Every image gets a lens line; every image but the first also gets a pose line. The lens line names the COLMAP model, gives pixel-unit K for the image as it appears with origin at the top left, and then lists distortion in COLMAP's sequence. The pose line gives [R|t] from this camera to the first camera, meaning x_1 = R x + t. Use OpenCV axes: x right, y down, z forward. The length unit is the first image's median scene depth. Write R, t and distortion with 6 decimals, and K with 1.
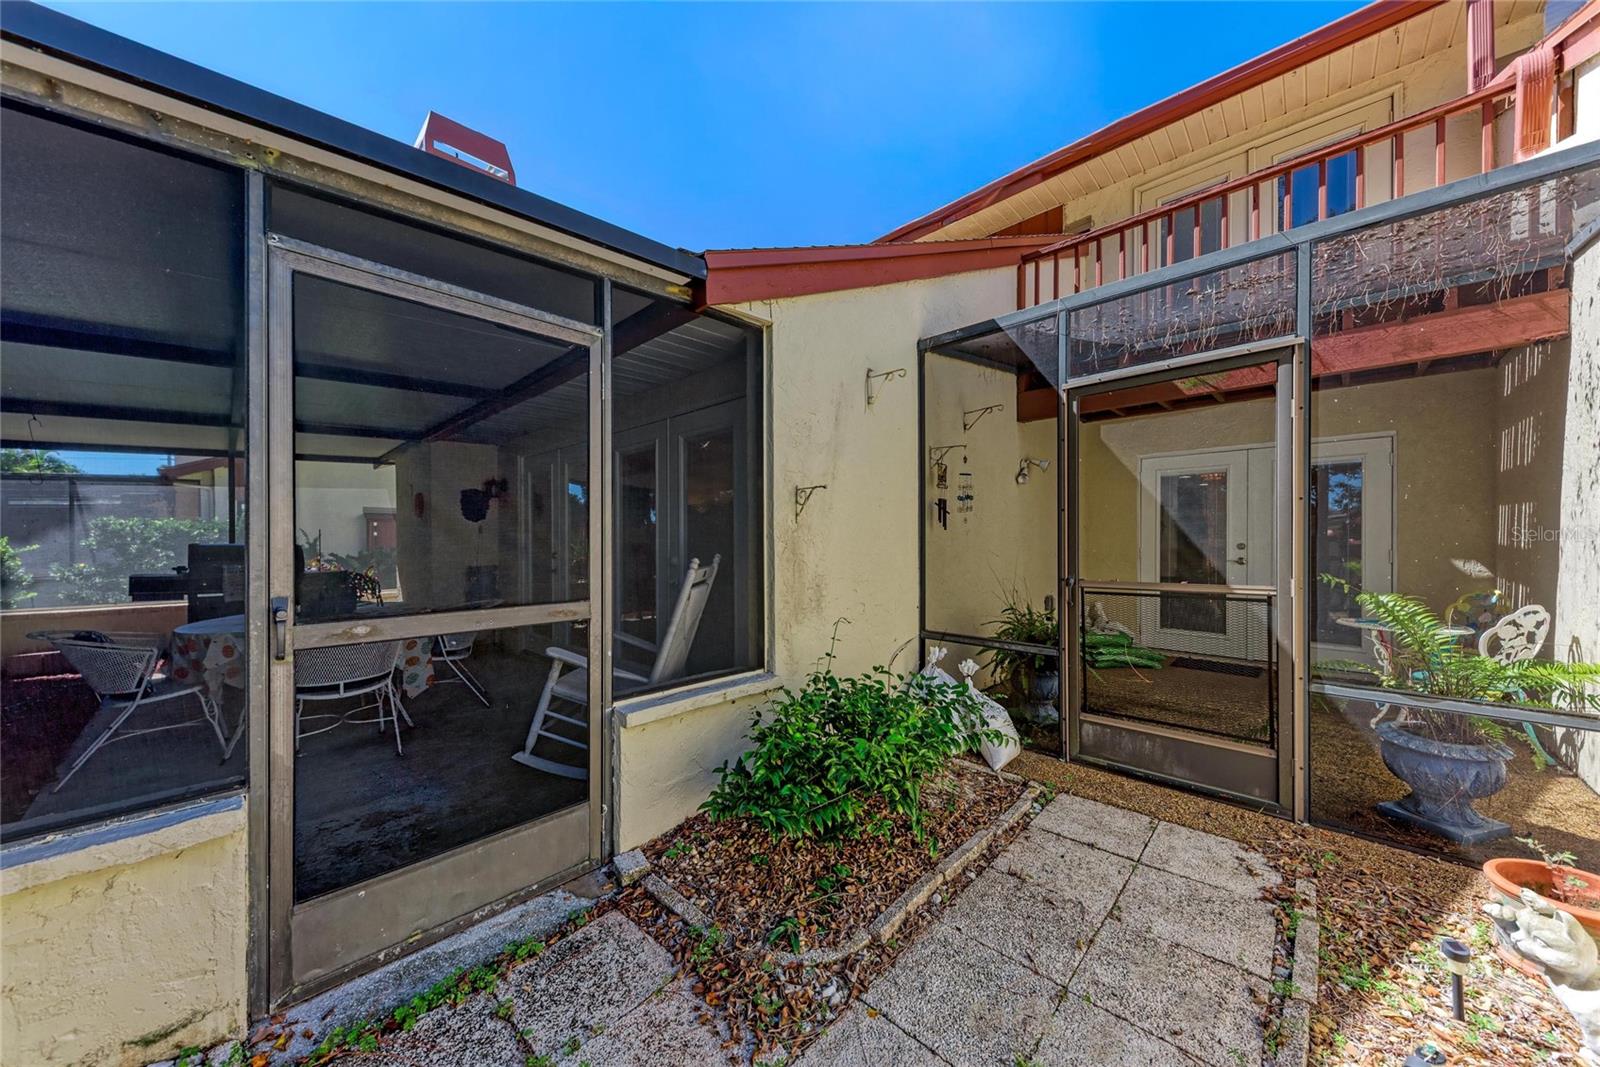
lens RADIAL K [[568.0, 0, 807.1], [0, 568.0, 541.7], [0, 0, 1]] dist [0.001104, -0.000014]
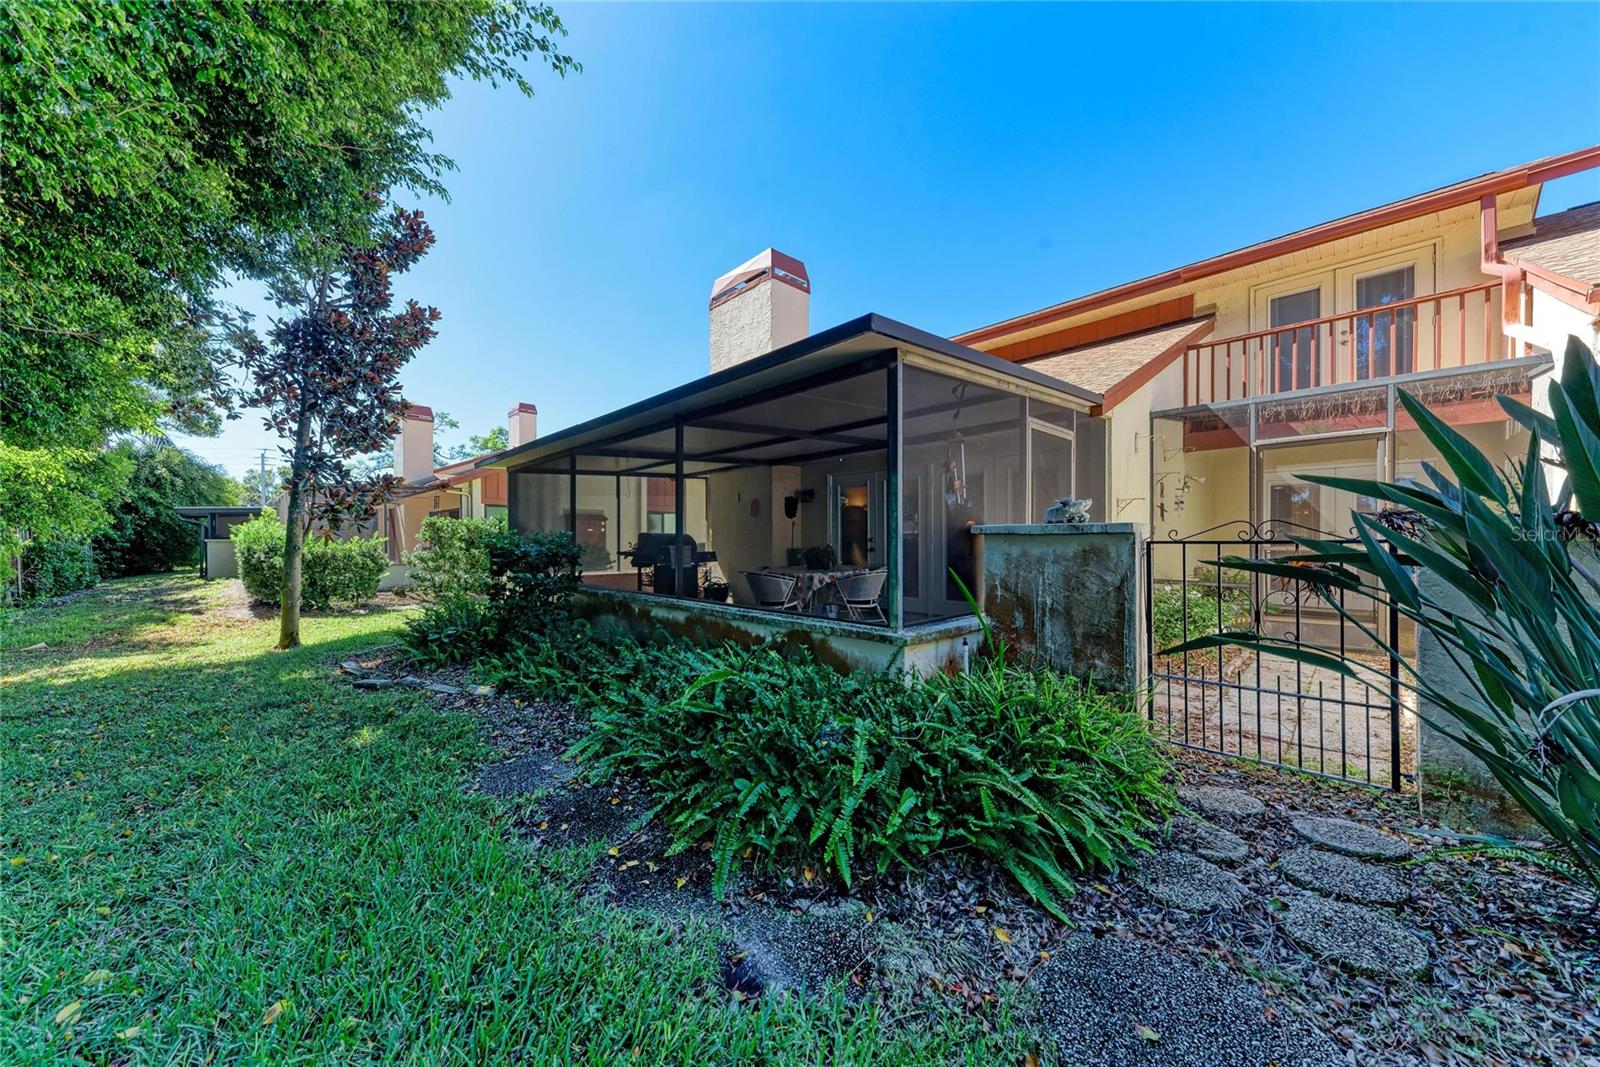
lens RADIAL K [[568.0, 0, 797.9], [0, 568.0, 536.0], [0, 0, 1]] dist [0.001104, -0.000014]
pose [[0.998749, -0.004264, -0.049819, -0.788267], [0.003974, 0.999975, -0.005918, 0.032961], [0.049843, 0.005712, 0.998741, -0.785502]]
